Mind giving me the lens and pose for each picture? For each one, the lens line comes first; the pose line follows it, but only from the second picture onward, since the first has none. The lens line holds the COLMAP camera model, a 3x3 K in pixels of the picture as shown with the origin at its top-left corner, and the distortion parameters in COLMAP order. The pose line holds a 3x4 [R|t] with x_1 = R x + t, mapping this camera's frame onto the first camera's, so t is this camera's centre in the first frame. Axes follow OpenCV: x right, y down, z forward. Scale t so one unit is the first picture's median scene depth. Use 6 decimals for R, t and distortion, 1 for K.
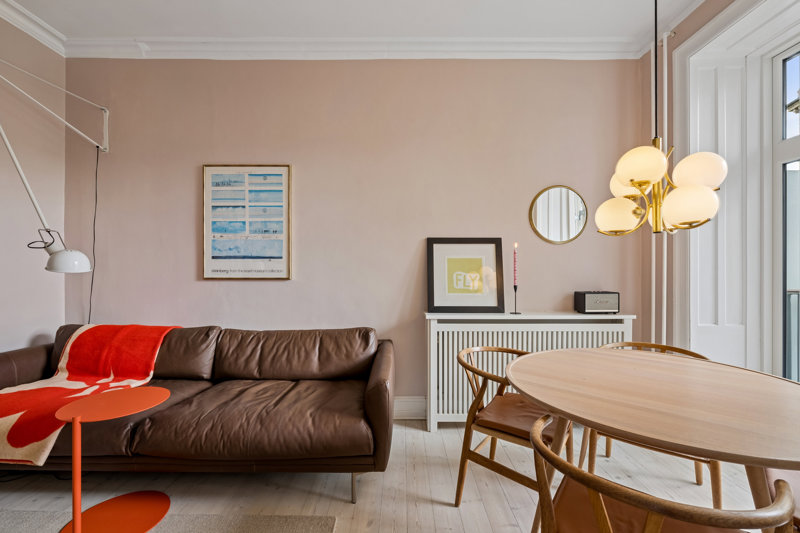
lens RADIAL K [[337.5, 0, 400.0], [0, 337.5, 266.5], [0, 0, 1]] dist [-0.001588, -0.000231]
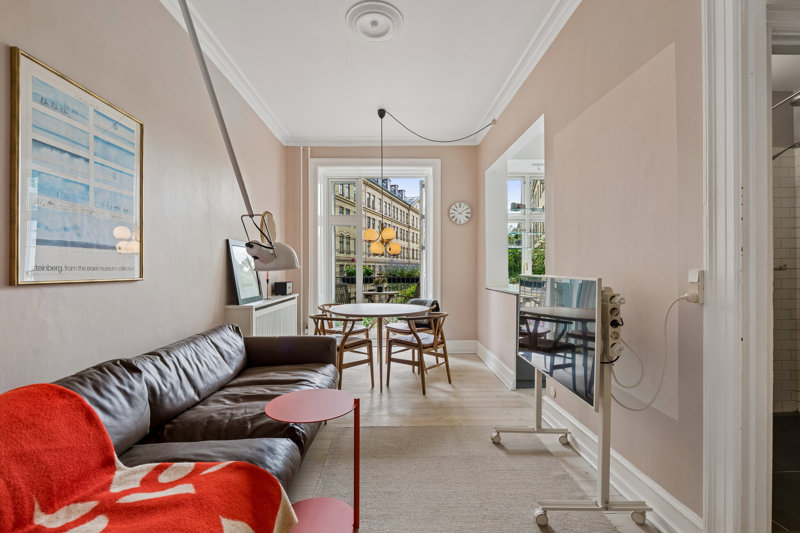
lens RADIAL K [[361.8, 0, 400.0], [0, 361.8, 266.5], [0, 0, 1]] dist [0.000549, -0.000153]
pose [[-0.034818, 0.007625, 0.999365, -1.258675], [-0.000950, 0.999970, -0.007662, 0.015555], [-0.999393, -0.001217, -0.034810, 0.533540]]
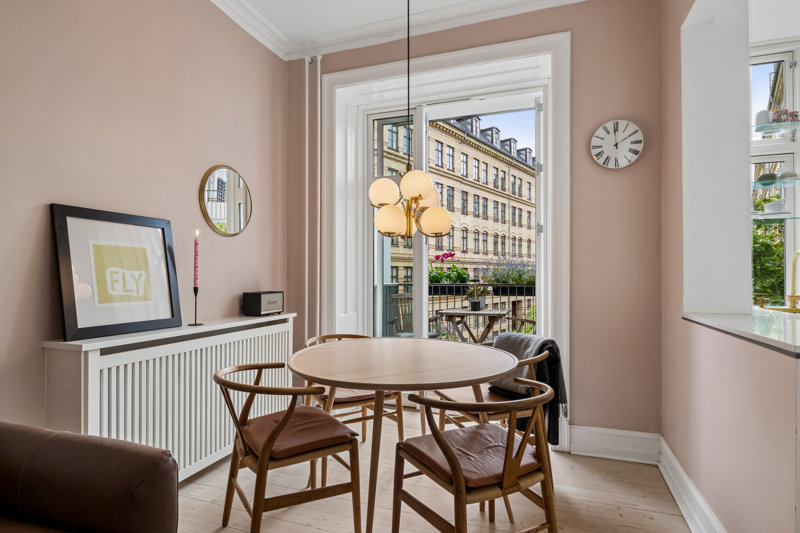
lens RADIAL K [[425.2, 0, 398.0], [0, 425.2, 269.5], [0, 0, 1]] dist [-0.020141, -0.000035]
pose [[0.334810, 0.012256, 0.942206, -0.411325], [-0.004297, 0.999925, -0.011480, 0.027804], [-0.942276, -0.000205, 0.334838, 0.286030]]
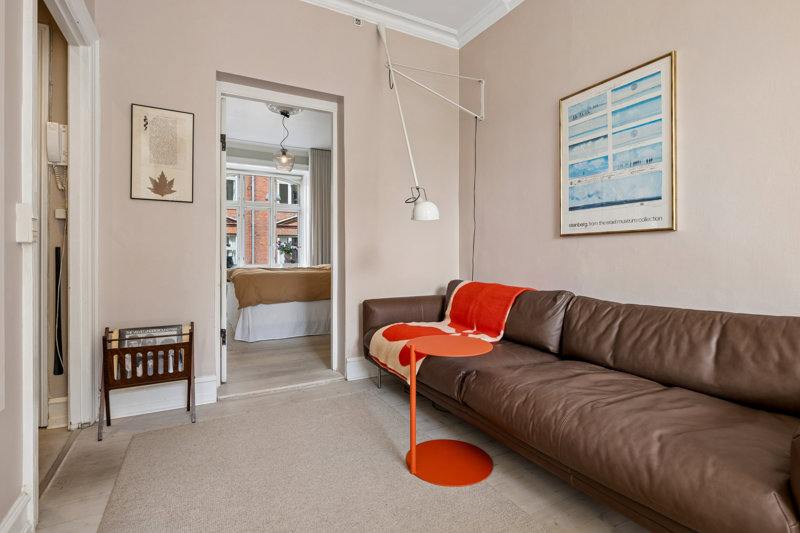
lens RADIAL K [[390.0, 0, 396.9], [0, 390.0, 253.8], [0, 0, 1]] dist [-0.001378, -0.000132]
pose [[0.473214, -0.005261, -0.880932, 0.083260], [0.007589, 0.999969, -0.001896, 0.089742], [0.880915, -0.005788, 0.473240, 0.211826]]
